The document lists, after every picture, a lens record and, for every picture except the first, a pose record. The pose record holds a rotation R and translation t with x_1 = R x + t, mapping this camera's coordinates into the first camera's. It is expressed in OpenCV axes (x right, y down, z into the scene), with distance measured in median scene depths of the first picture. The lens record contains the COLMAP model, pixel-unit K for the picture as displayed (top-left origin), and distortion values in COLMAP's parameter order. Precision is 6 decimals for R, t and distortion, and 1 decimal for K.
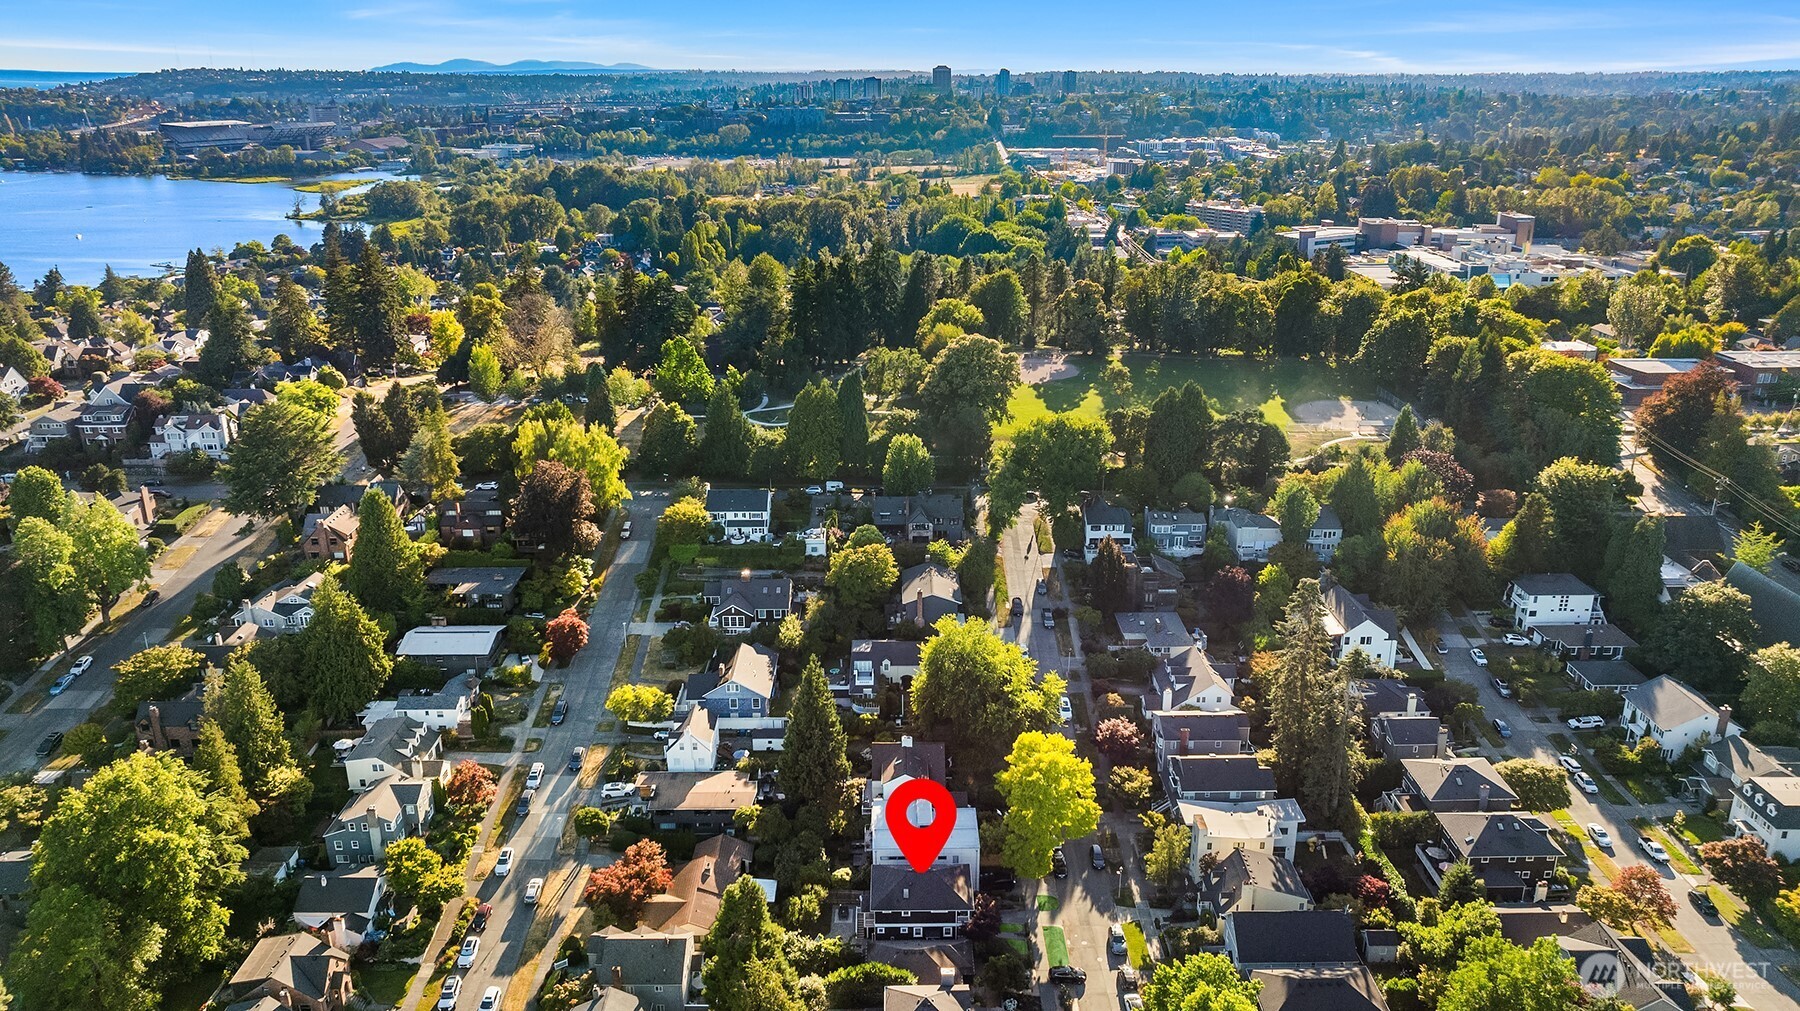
lens RADIAL K [[1233.0, 0, 900.0], [0, 1233.0, 505.5], [0, 0, 1]] dist [-0.012042, -0.004398]
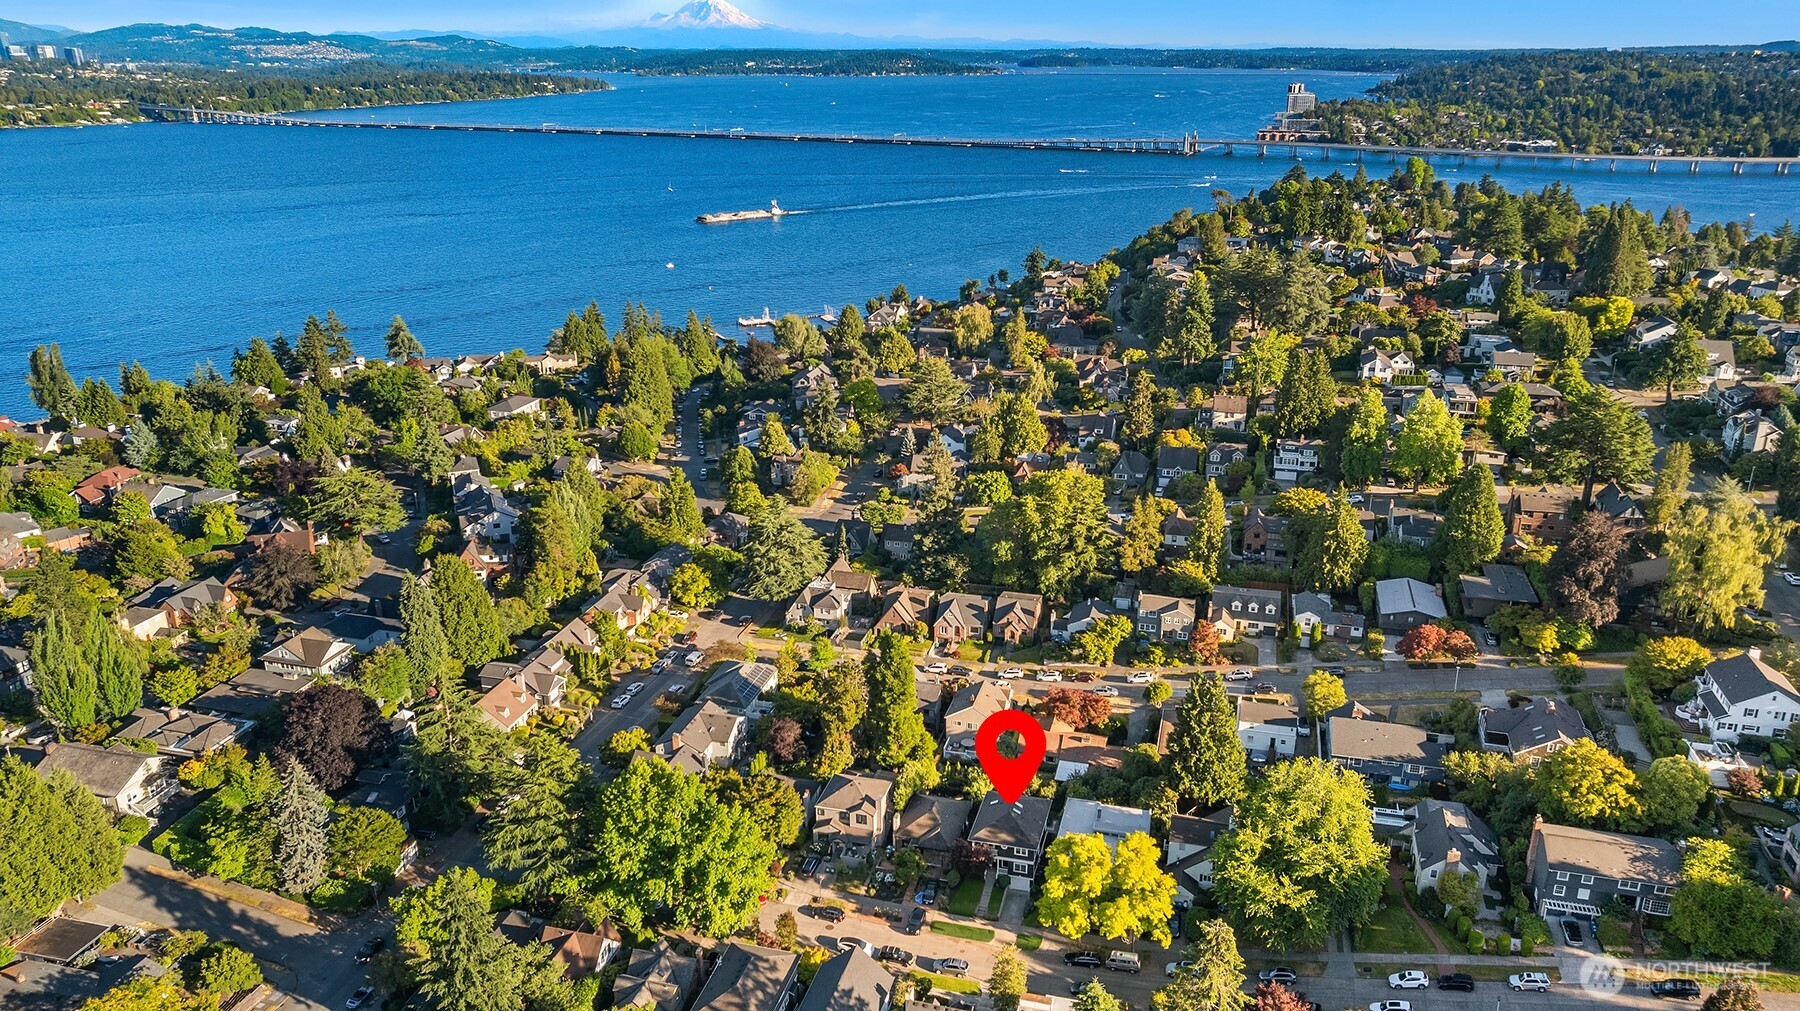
lens RADIAL K [[1233.0, 0, 900.0], [0, 1233.0, 505.5], [0, 0, 1]] dist [-0.012042, -0.004398]
pose [[-0.286530, 0.317840, -0.903813, 0.630271], [-0.308366, 0.862573, 0.401097, -0.227727], [0.907089, 0.393632, -0.149142, 0.618963]]
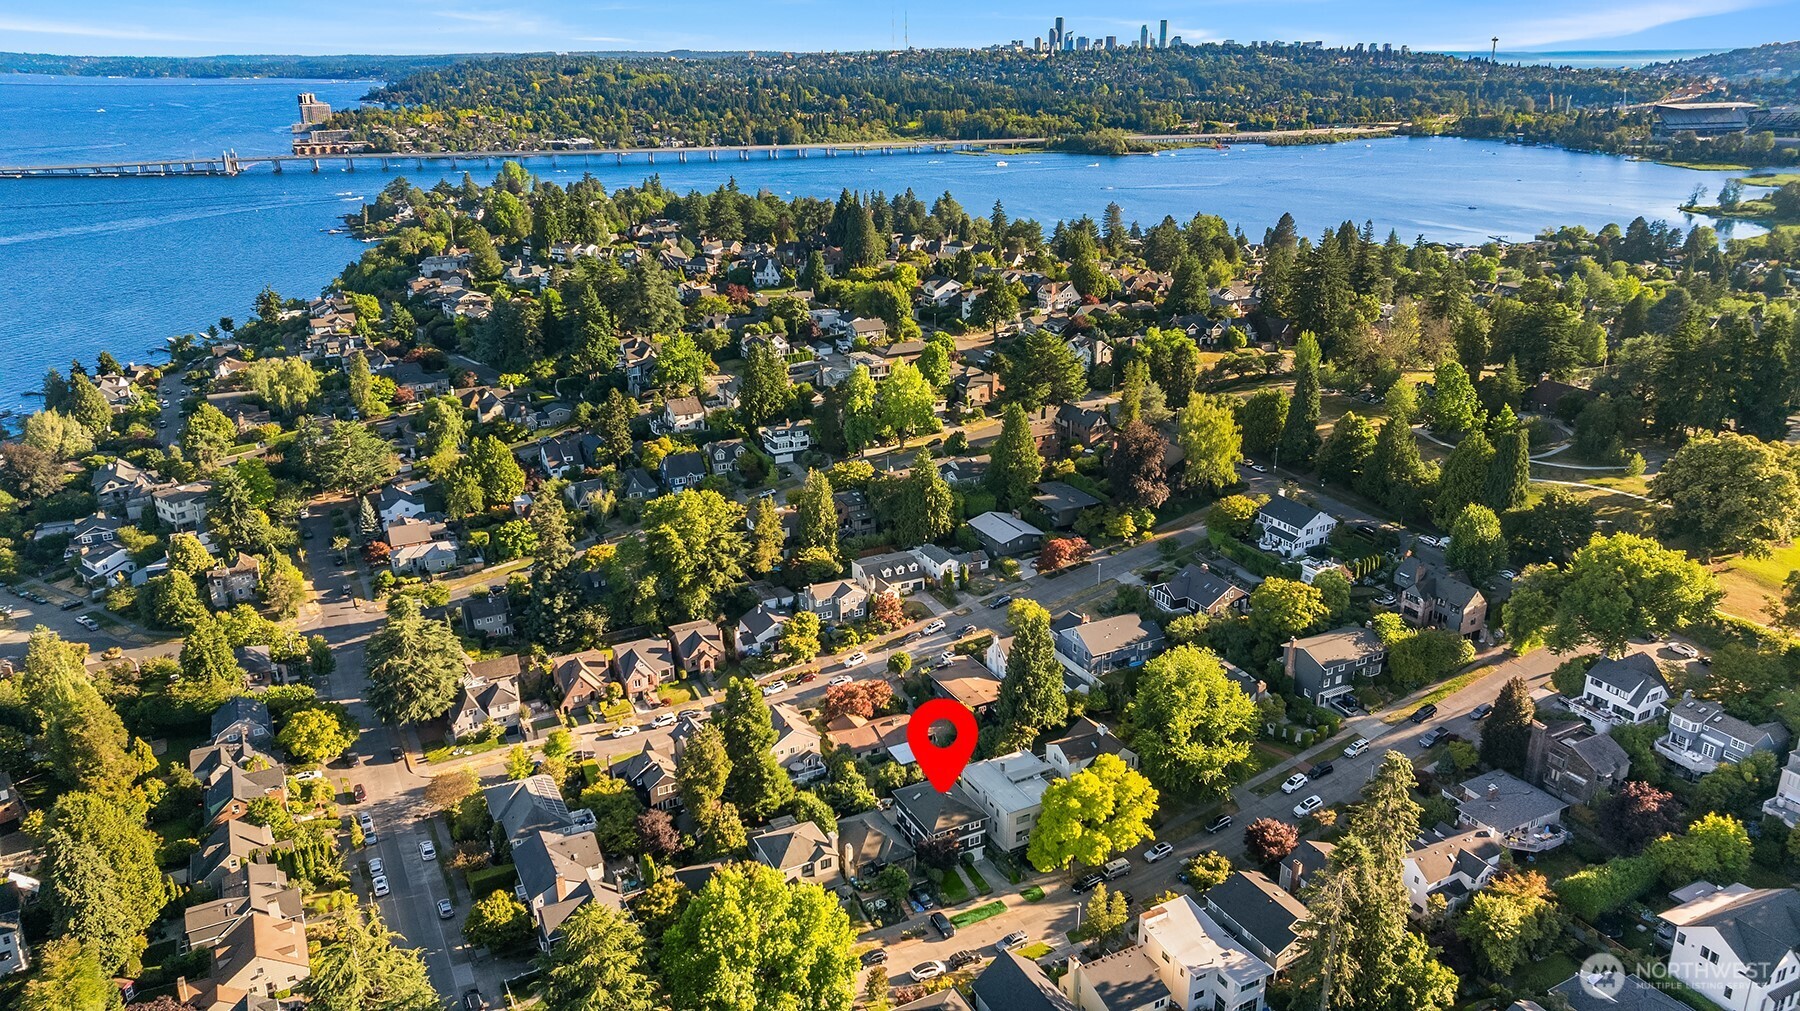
lens RADIAL K [[1233.0, 0, 900.0], [0, 1233.0, 505.5], [0, 0, 1]] dist [-0.012042, -0.004398]
pose [[0.430603, 0.294607, -0.853105, 0.599862], [-0.278984, 0.942382, 0.184621, -0.107368], [0.858341, 0.158505, 0.487983, 0.227256]]
